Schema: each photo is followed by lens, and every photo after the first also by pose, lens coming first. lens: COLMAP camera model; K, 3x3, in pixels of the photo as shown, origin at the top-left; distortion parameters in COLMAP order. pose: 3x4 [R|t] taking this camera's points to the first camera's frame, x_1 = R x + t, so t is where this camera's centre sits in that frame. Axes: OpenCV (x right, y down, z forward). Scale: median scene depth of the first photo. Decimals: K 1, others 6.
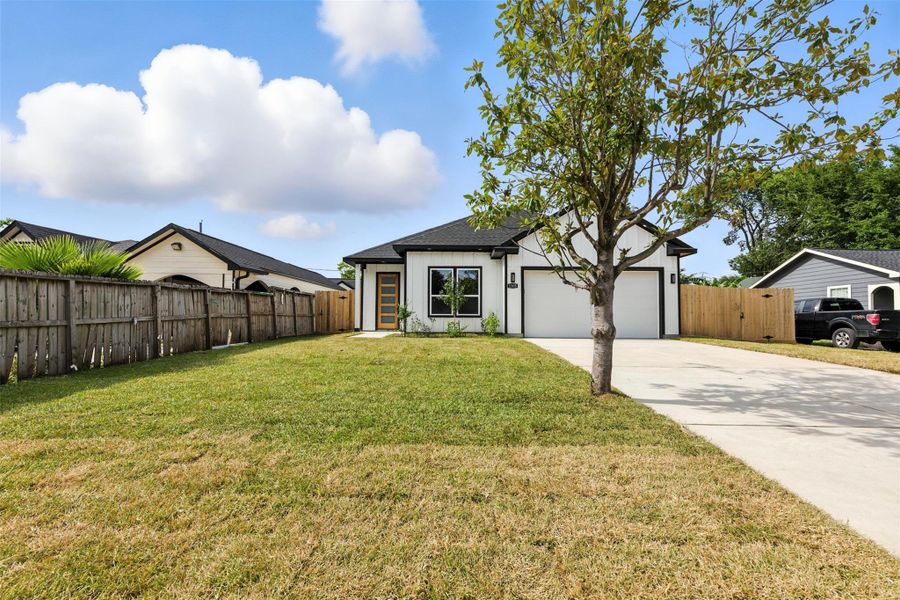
lens RADIAL K [[409.7, 0, 448.4], [0, 409.7, 305.7], [0, 0, 1]] dist [0.000068, 0.000459]
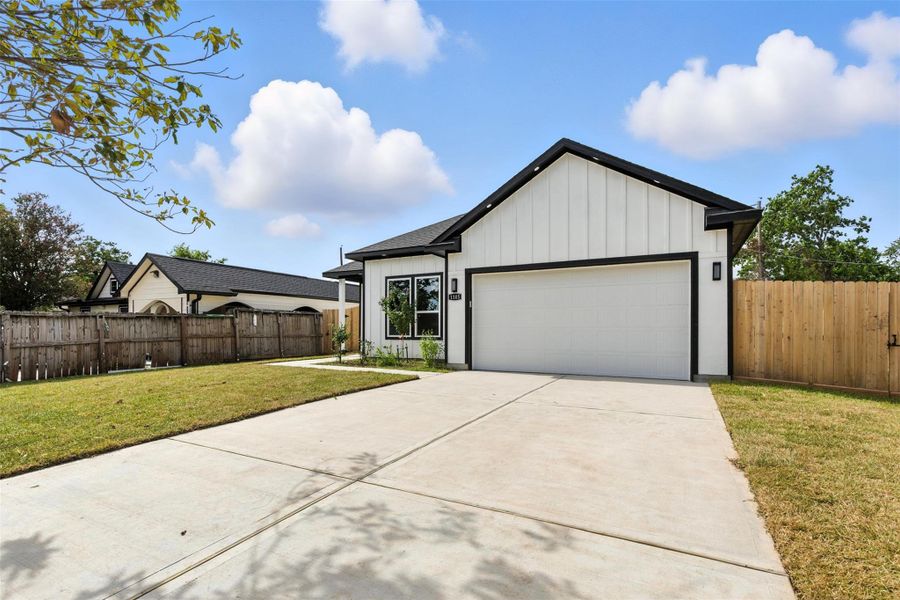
lens RADIAL K [[409.7, 0, 456.6], [0, 409.7, 326.4], [0, 0, 1]] dist [0.000068, 0.000459]
pose [[0.890349, -0.008557, -0.455197, 0.457020], [0.018072, 0.999700, 0.016554, -0.008126], [0.454919, -0.022965, 0.890237, 0.339288]]
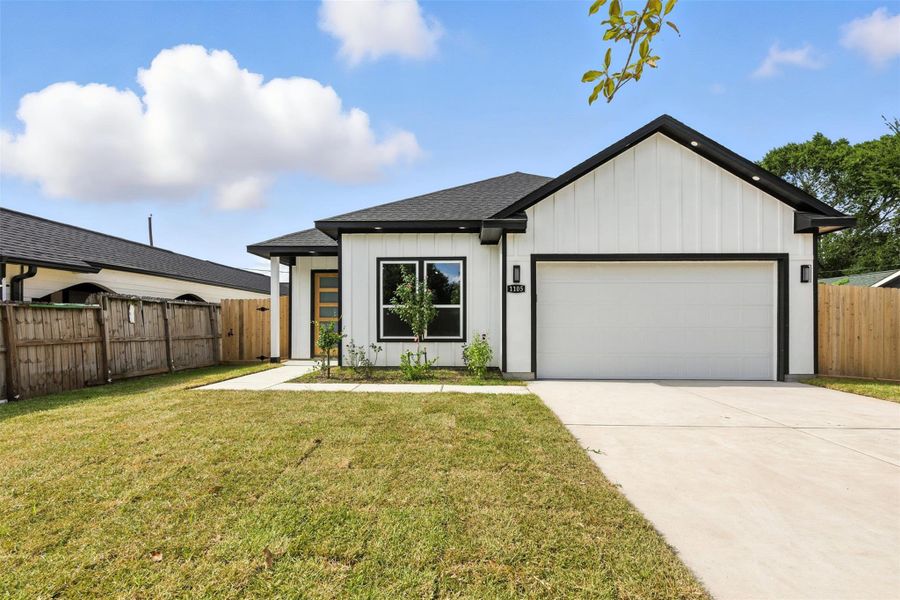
lens RADIAL K [[409.7, 0, 445.3], [0, 409.7, 325.2], [0, 0, 1]] dist [0.000068, 0.000459]
pose [[0.999641, -0.004512, -0.026425, 0.068728], [0.005406, 0.999412, 0.033868, -0.016607], [0.026256, -0.033999, 0.999077, 0.400526]]
